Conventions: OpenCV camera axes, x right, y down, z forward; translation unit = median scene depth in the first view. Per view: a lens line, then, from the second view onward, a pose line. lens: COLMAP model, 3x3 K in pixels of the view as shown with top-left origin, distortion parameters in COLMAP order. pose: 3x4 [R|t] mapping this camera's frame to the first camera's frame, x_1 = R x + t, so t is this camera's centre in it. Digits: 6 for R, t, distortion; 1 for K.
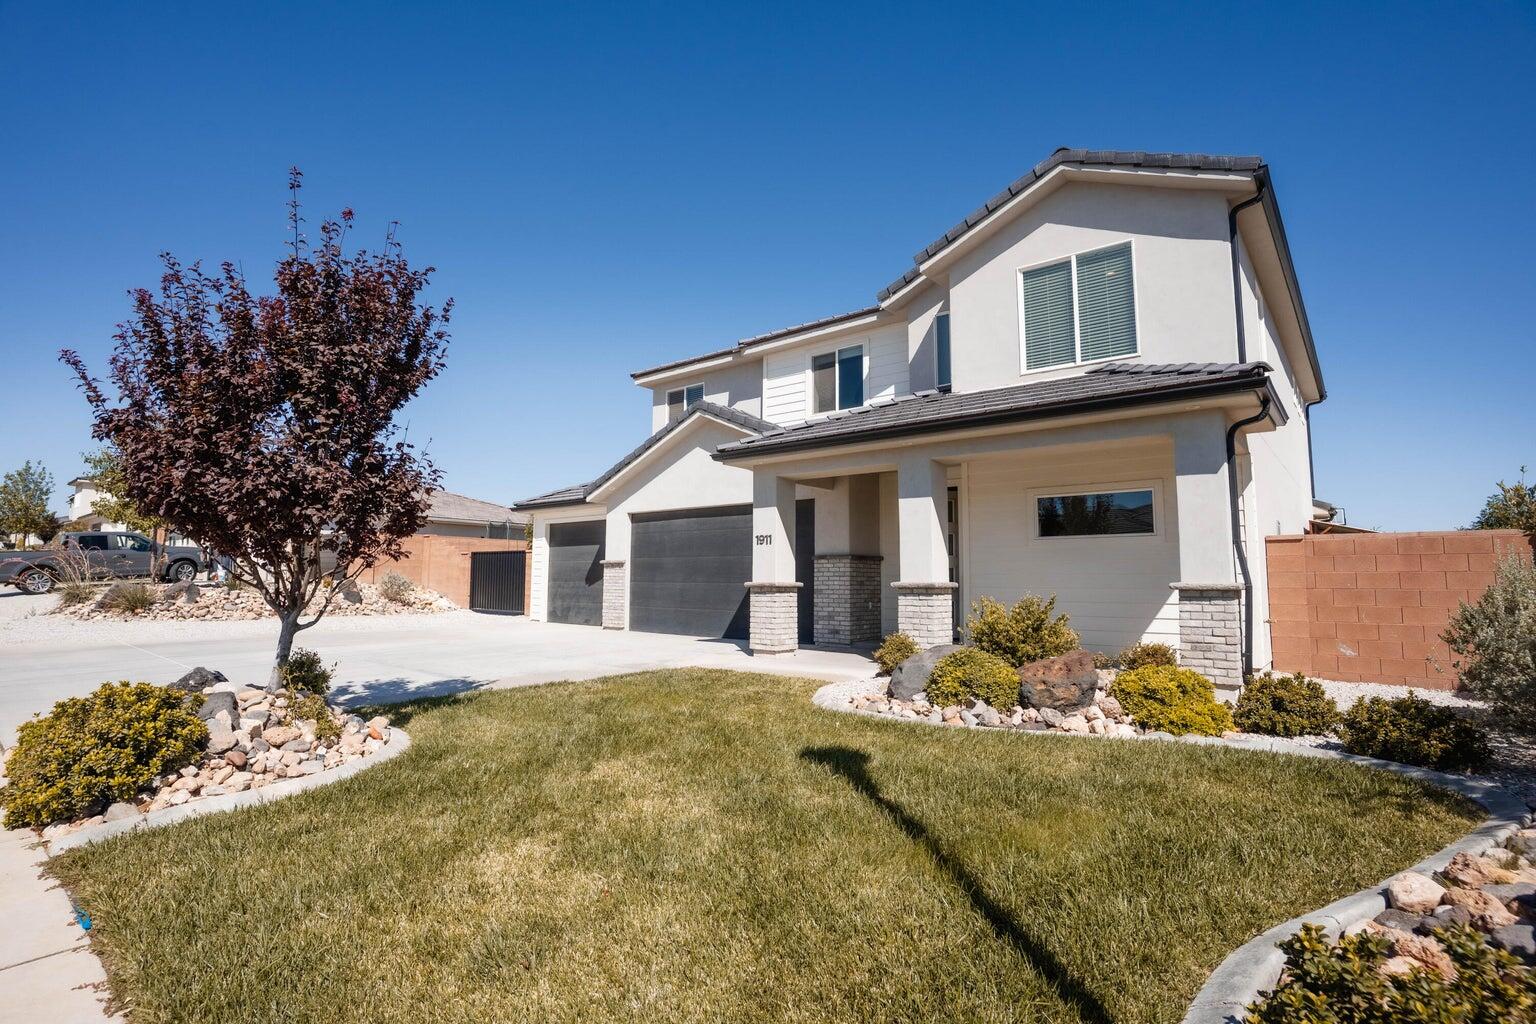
lens RADIAL K [[743.9, 0, 772.9], [0, 743.9, 510.1], [0, 0, 1]] dist [-0.025688, 0.000597]
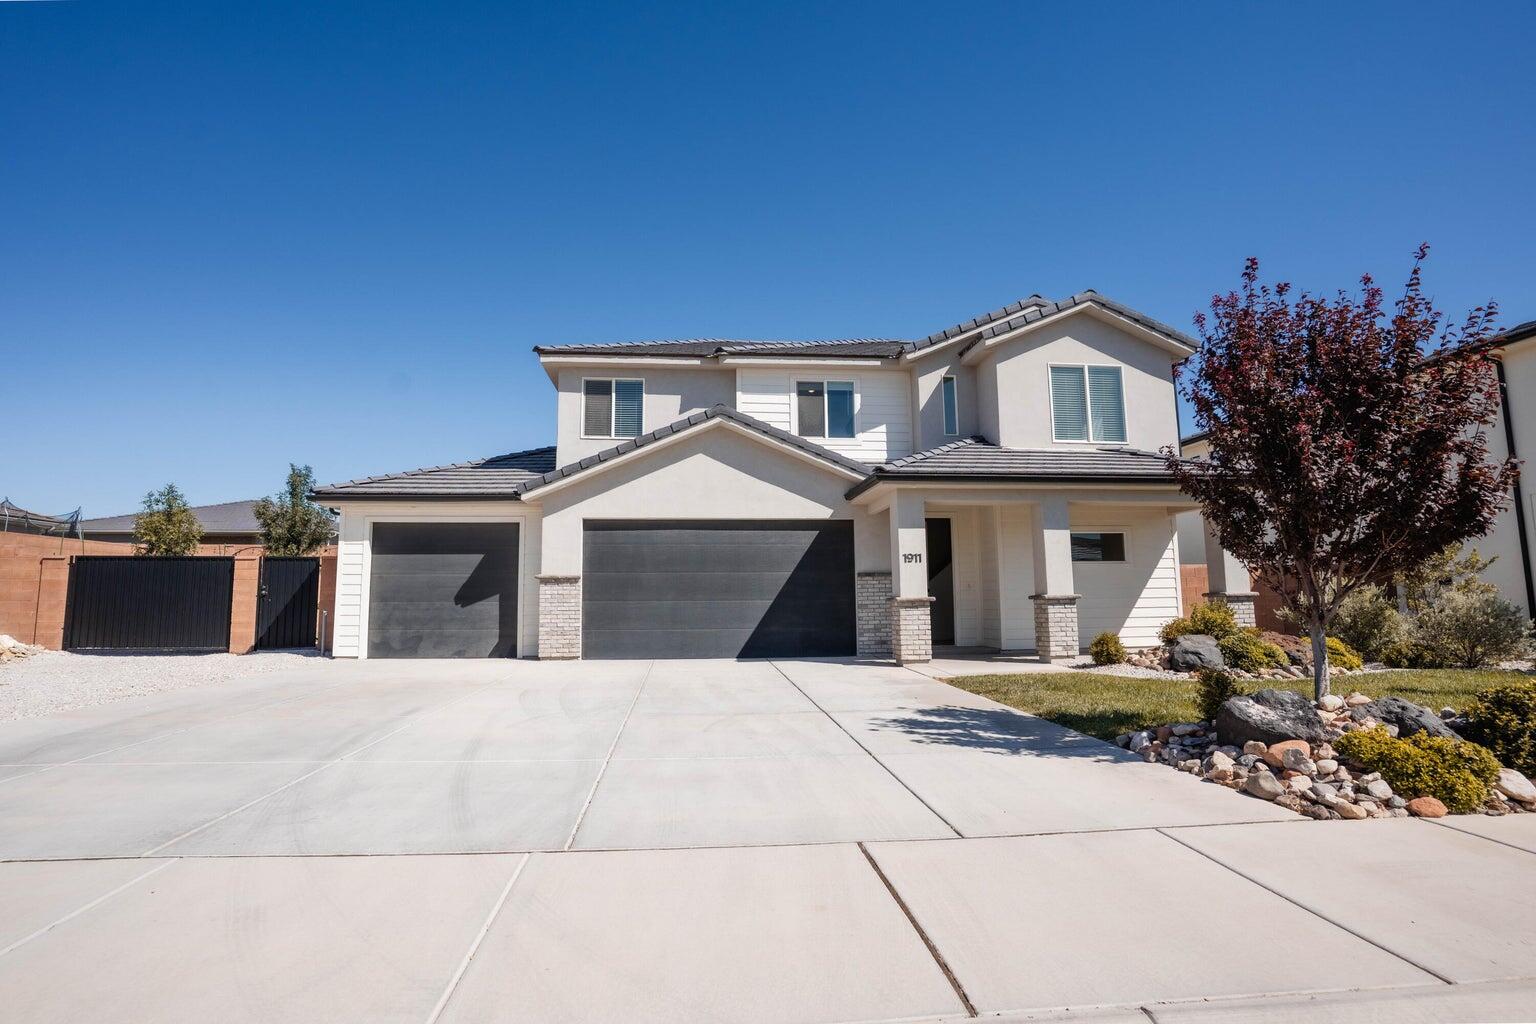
lens RADIAL K [[743.9, 0, 770.3], [0, 743.9, 509.2], [0, 0, 1]] dist [-0.025688, 0.000597]
pose [[0.706062, 0.070862, 0.704596, -0.707934], [-0.055653, 0.997456, -0.044547, 0.021659], [-0.705960, -0.007760, 0.708209, 0.289615]]
